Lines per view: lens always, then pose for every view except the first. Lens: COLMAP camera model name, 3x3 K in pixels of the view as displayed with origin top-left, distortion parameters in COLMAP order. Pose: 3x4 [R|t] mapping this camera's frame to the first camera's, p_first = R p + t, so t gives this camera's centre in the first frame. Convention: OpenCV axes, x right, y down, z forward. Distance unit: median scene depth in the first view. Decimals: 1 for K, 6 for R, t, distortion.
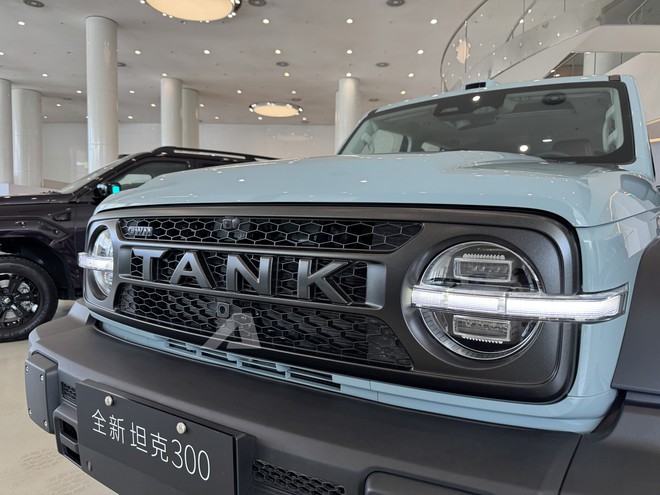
lens RADIAL K [[473.3, 0, 330.1], [0, 473.3, 249.3], [0, 0, 1]] dist [0.059468, -0.078652]
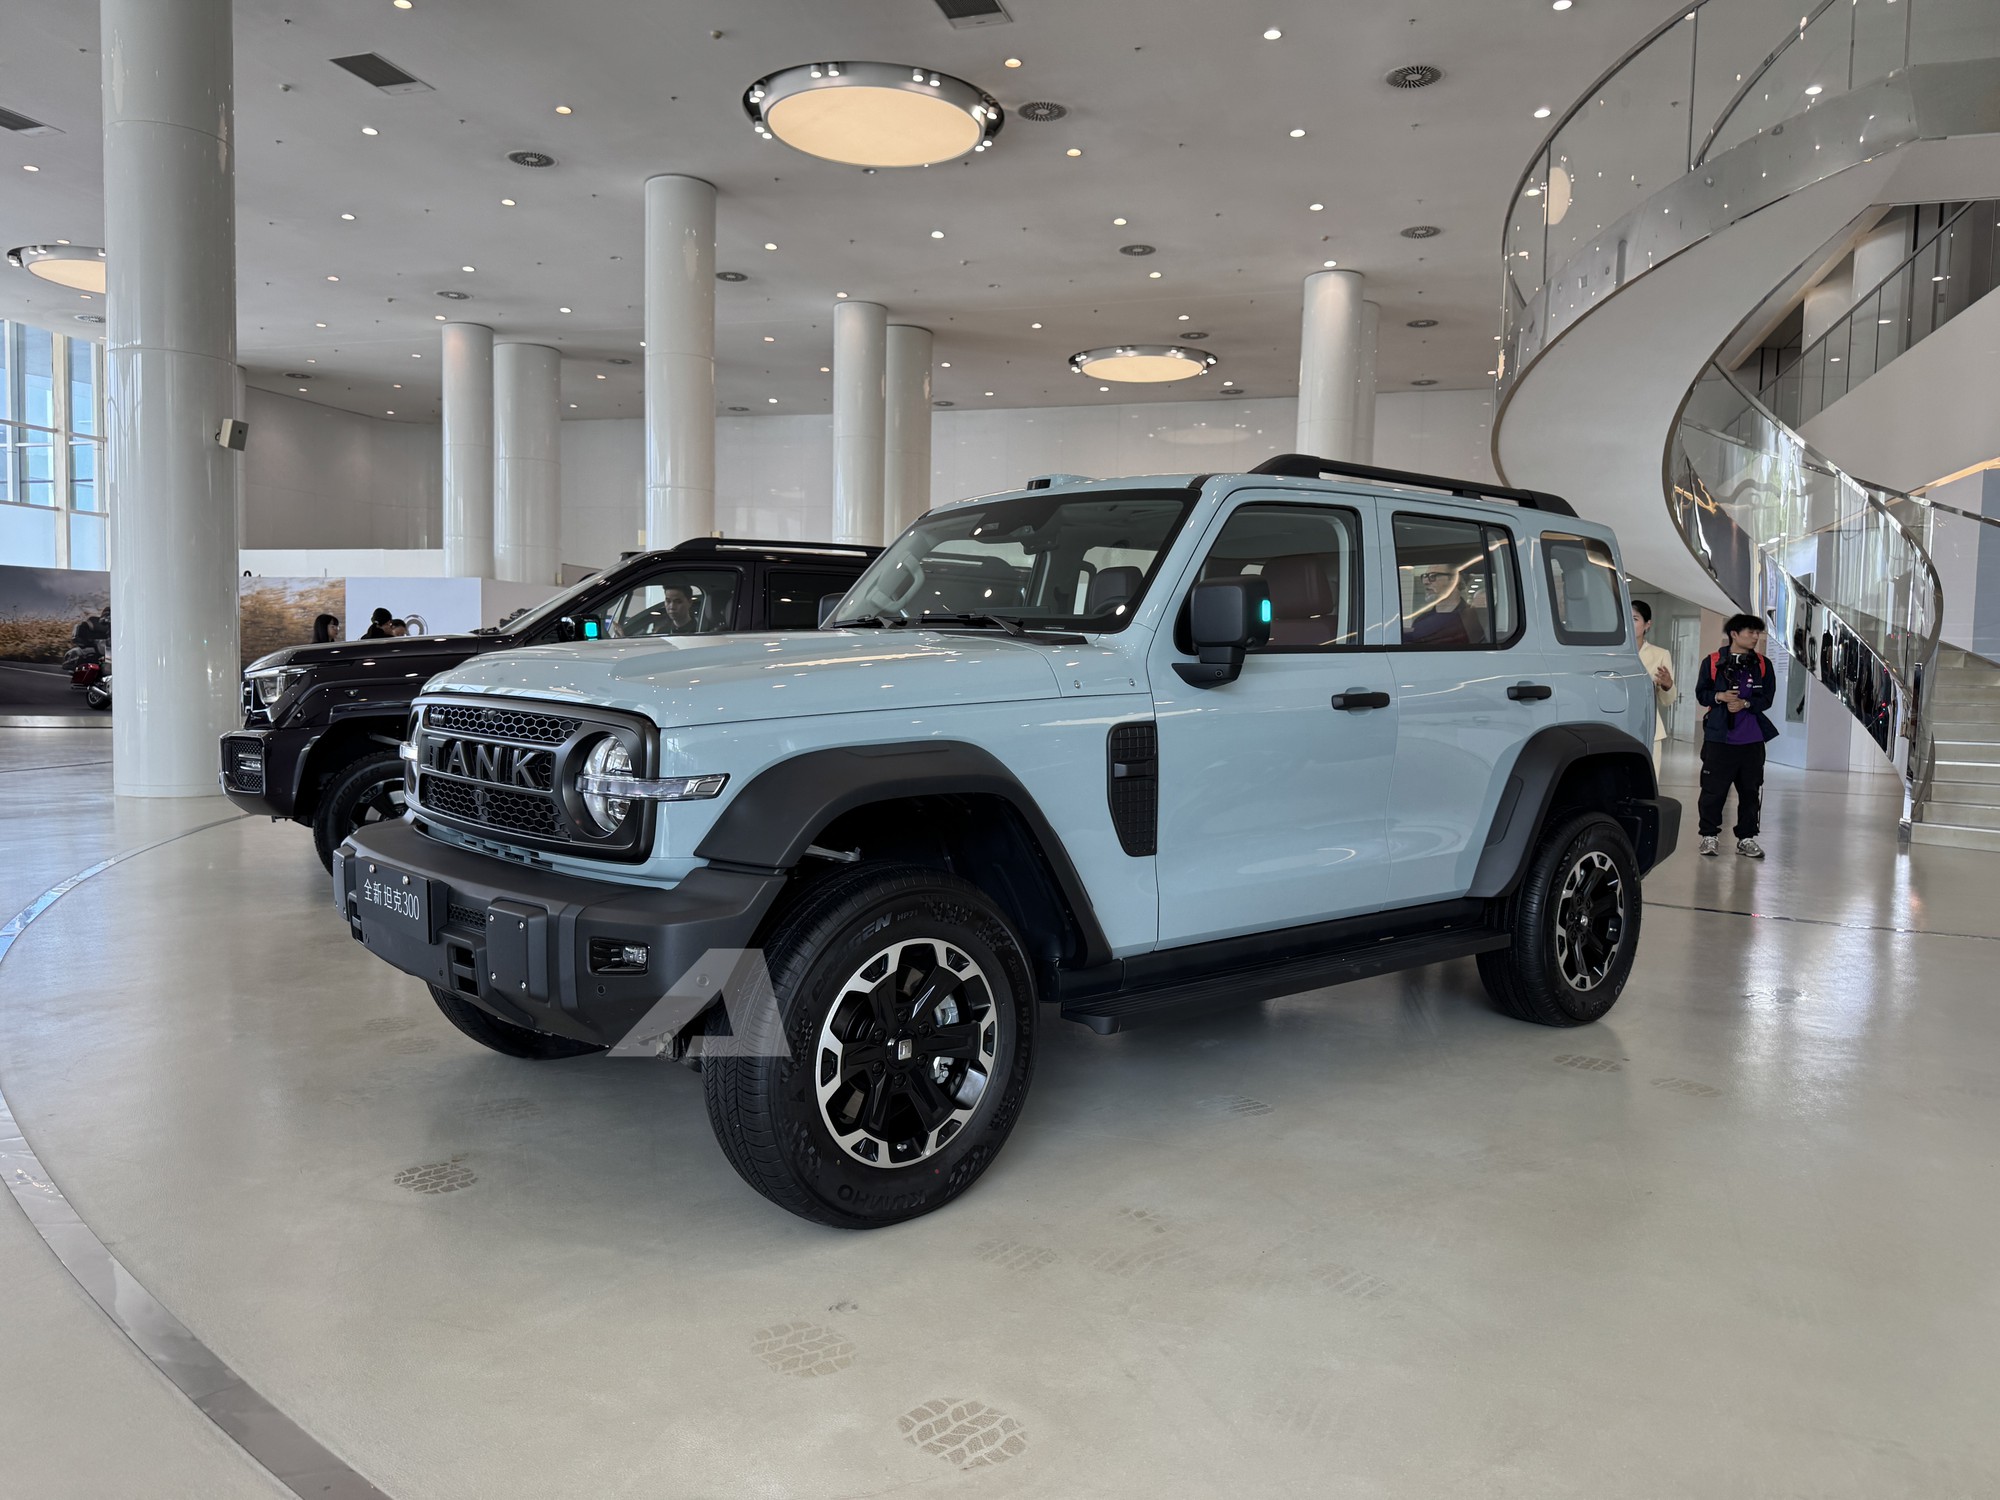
lens RADIAL K [[1434.2, 0, 1016.2], [0, 1434.2, 764.1], [0, 0, 1]] dist [0.059468, -0.078652]
pose [[0.968116, 0.026162, -0.249132, 0.721767], [-0.024646, 0.999654, 0.009202, -0.001281], [0.249286, -0.002769, 0.968426, -0.752399]]
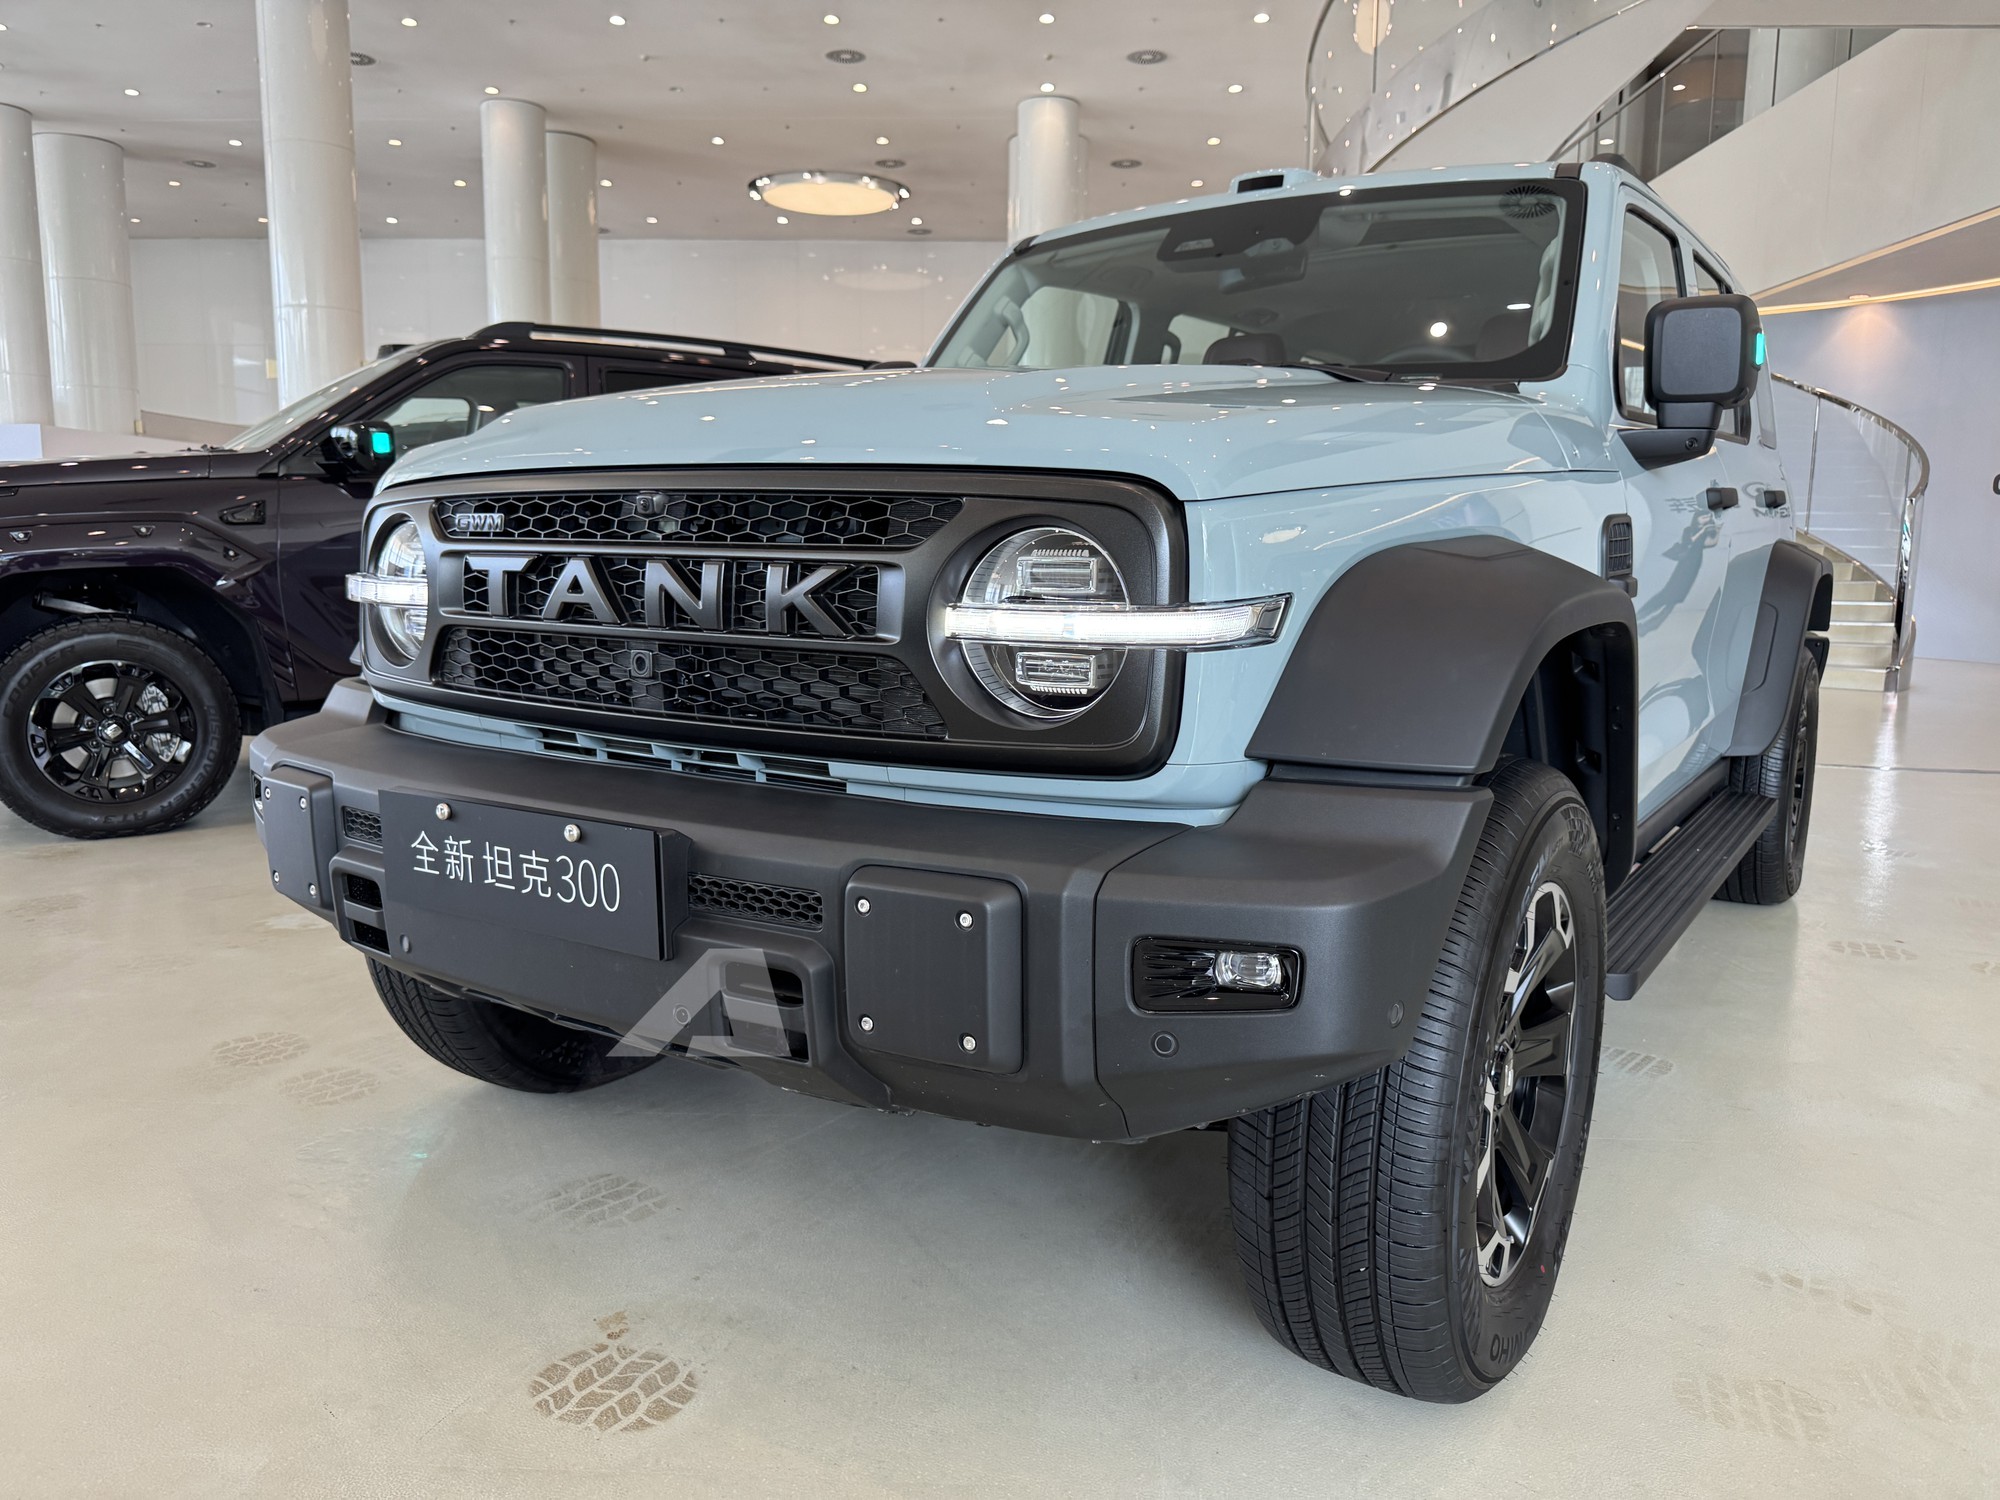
lens RADIAL K [[1434.2, 0, 1000.2], [0, 1434.2, 733.2], [0, 0, 1]] dist [0.059468, -0.078652]
pose [[0.999986, -0.002222, -0.004895, 0.083426], [0.002587, 0.997105, 0.075994, 0.034974], [0.004712, -0.076005, 0.997096, -0.278993]]
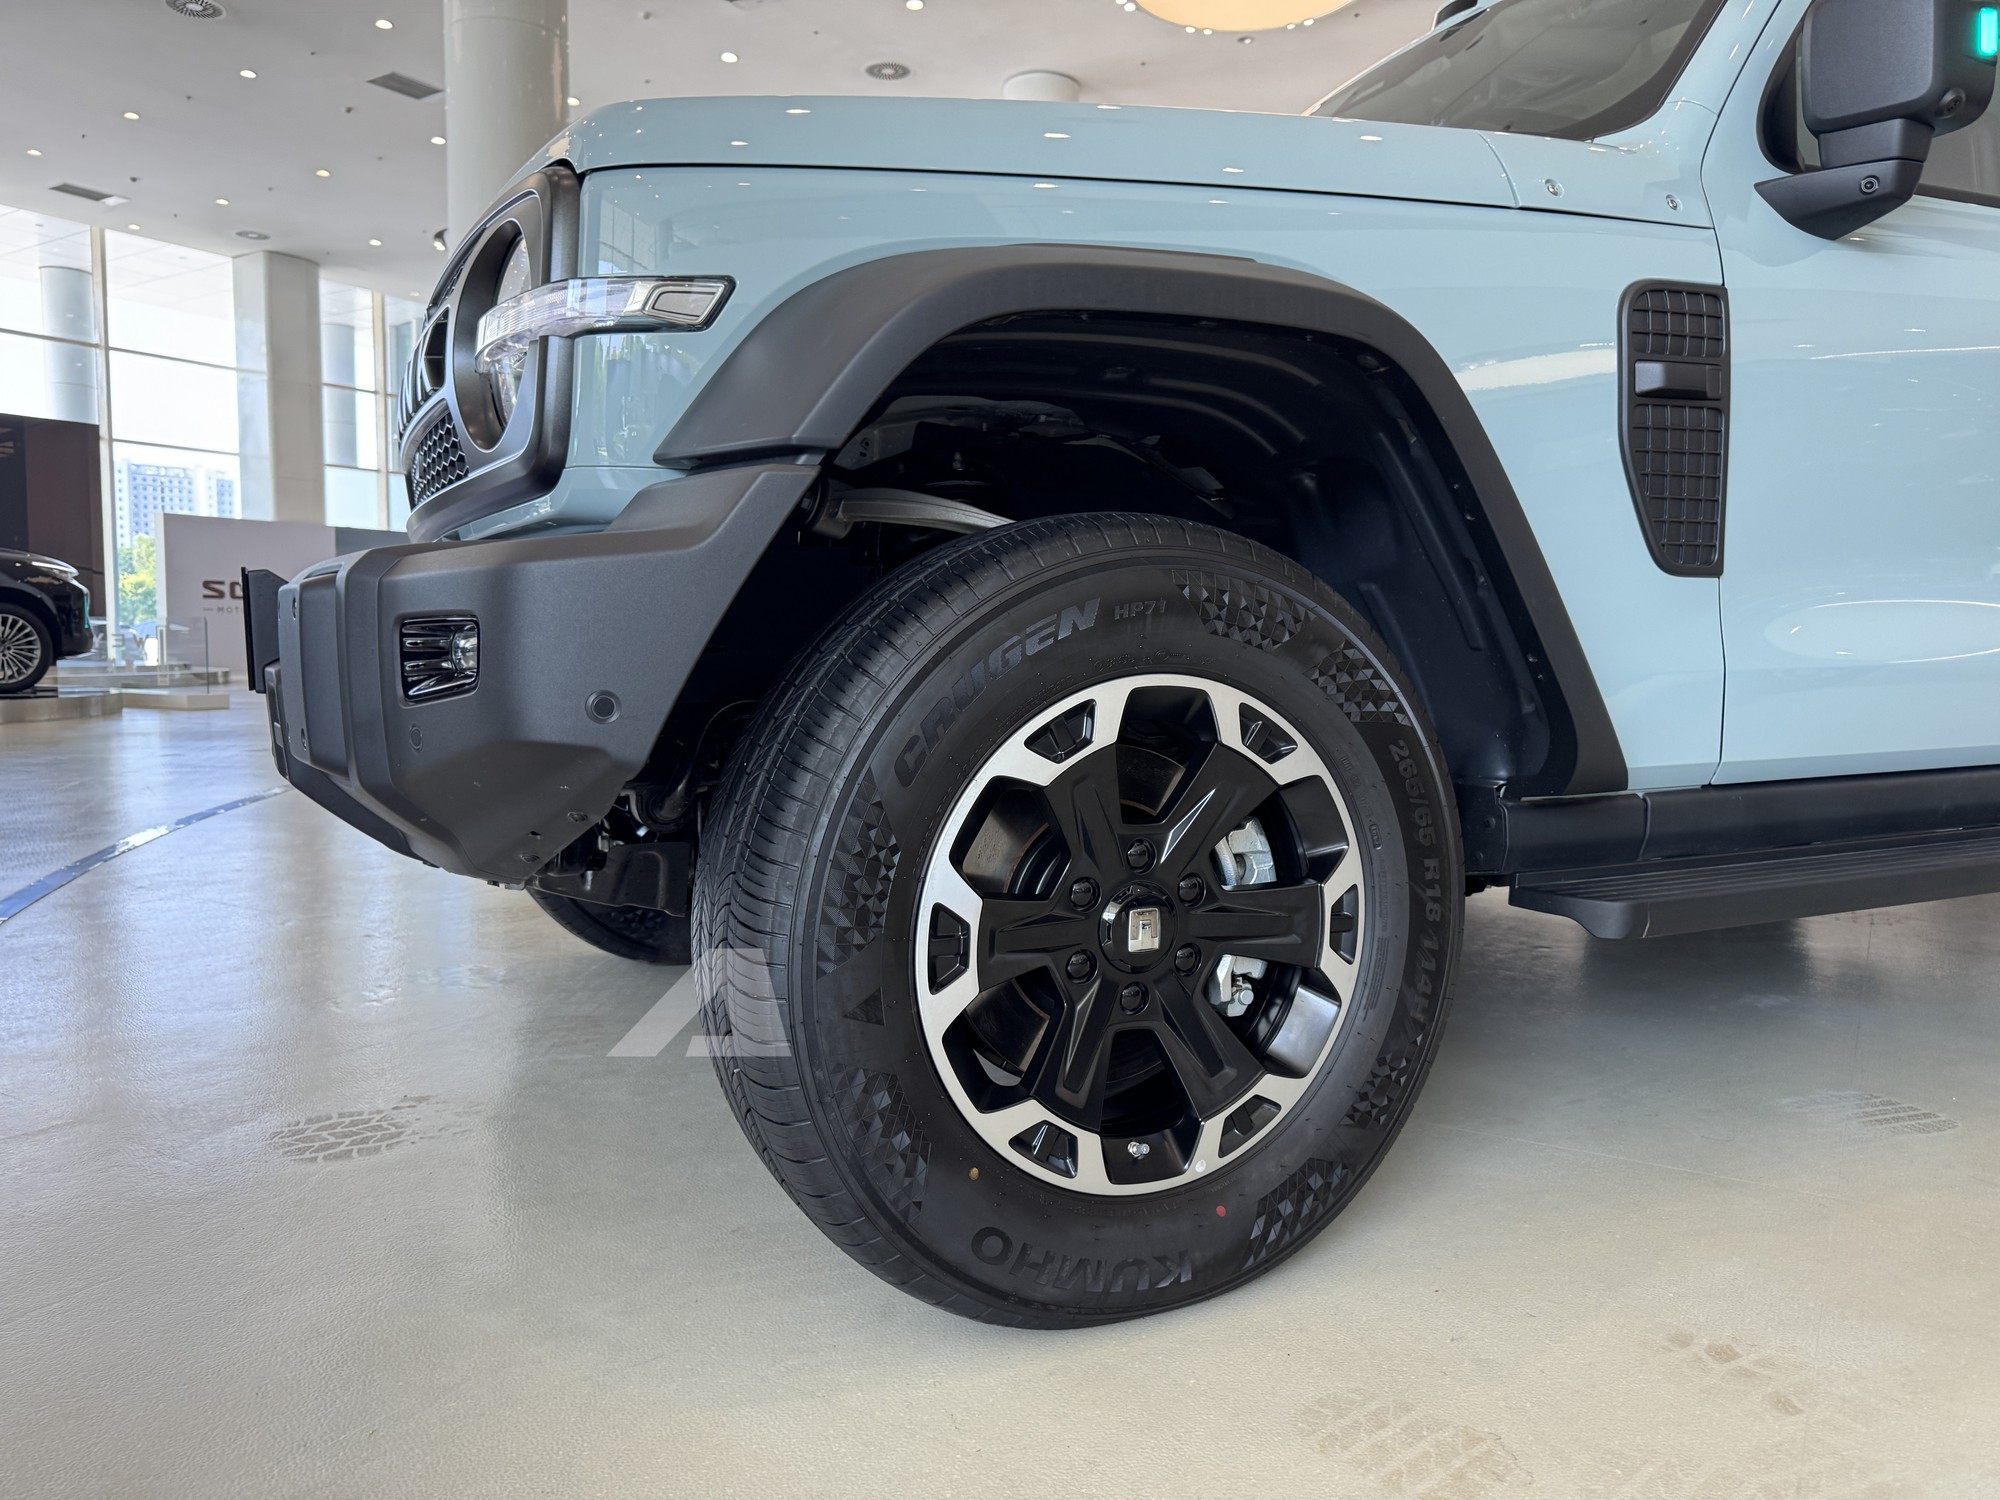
lens RADIAL K [[1434.2, 0, 981.9], [0, 1434.2, 753.6], [0, 0, 1]] dist [0.059468, -0.078652]
pose [[0.852225, 0.025947, -0.522532, 0.557332], [-0.018949, 0.999645, 0.018734, 0.183625], [0.522833, -0.006064, 0.852414, -0.070504]]
